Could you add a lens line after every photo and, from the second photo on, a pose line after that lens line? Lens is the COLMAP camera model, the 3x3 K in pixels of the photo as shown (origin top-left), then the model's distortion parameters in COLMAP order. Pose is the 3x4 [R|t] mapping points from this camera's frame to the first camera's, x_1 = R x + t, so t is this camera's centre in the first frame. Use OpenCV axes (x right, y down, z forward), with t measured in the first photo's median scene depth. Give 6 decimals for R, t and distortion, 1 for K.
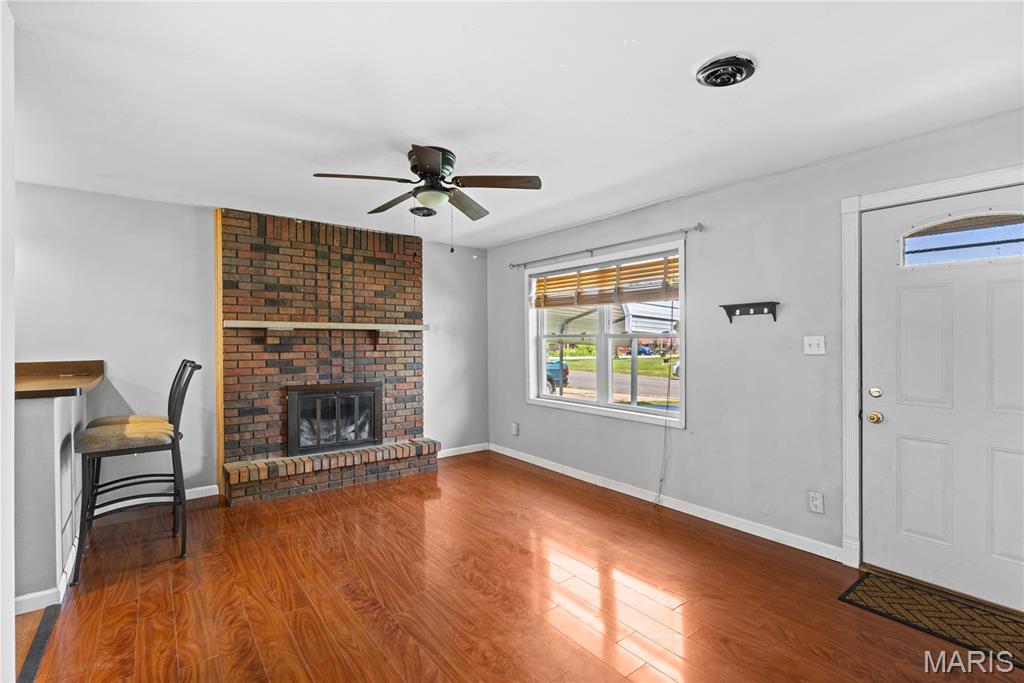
lens RADIAL K [[469.9, 0, 501.7], [0, 469.9, 341.6], [0, 0, 1]] dist [-0.003422, 0.001429]
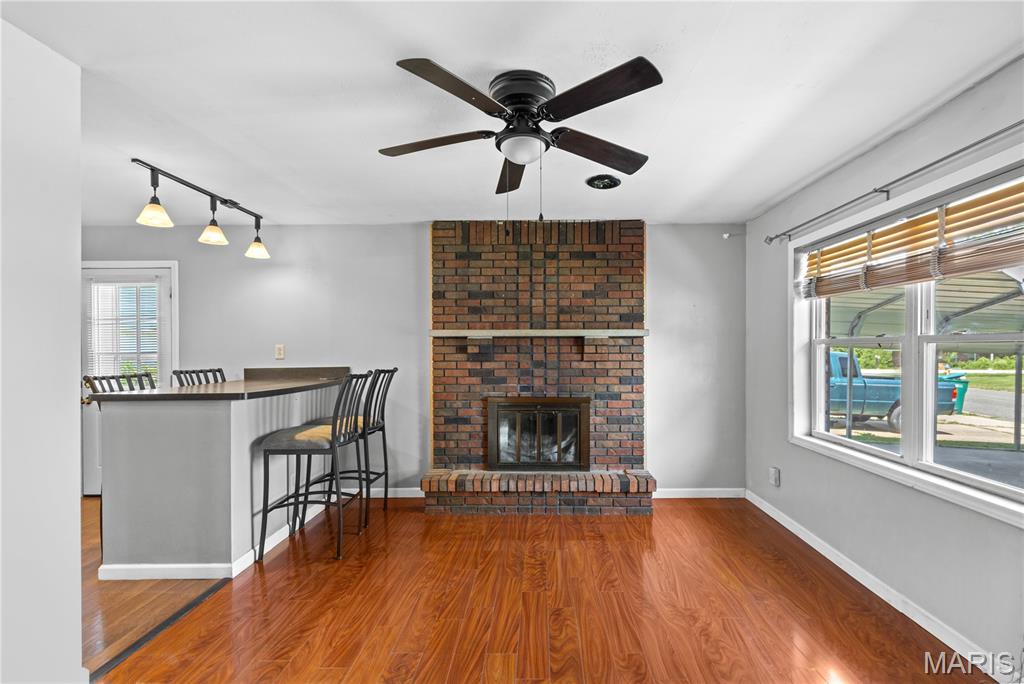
lens RADIAL K [[469.9, 0, 530.2], [0, 469.9, 354.1], [0, 0, 1]] dist [-0.003422, 0.001429]
pose [[0.799518, 0.002777, -0.600635, 0.177875], [0.002706, 0.999963, 0.008224, -0.000188], [0.600636, -0.008201, 0.799481, 0.272552]]
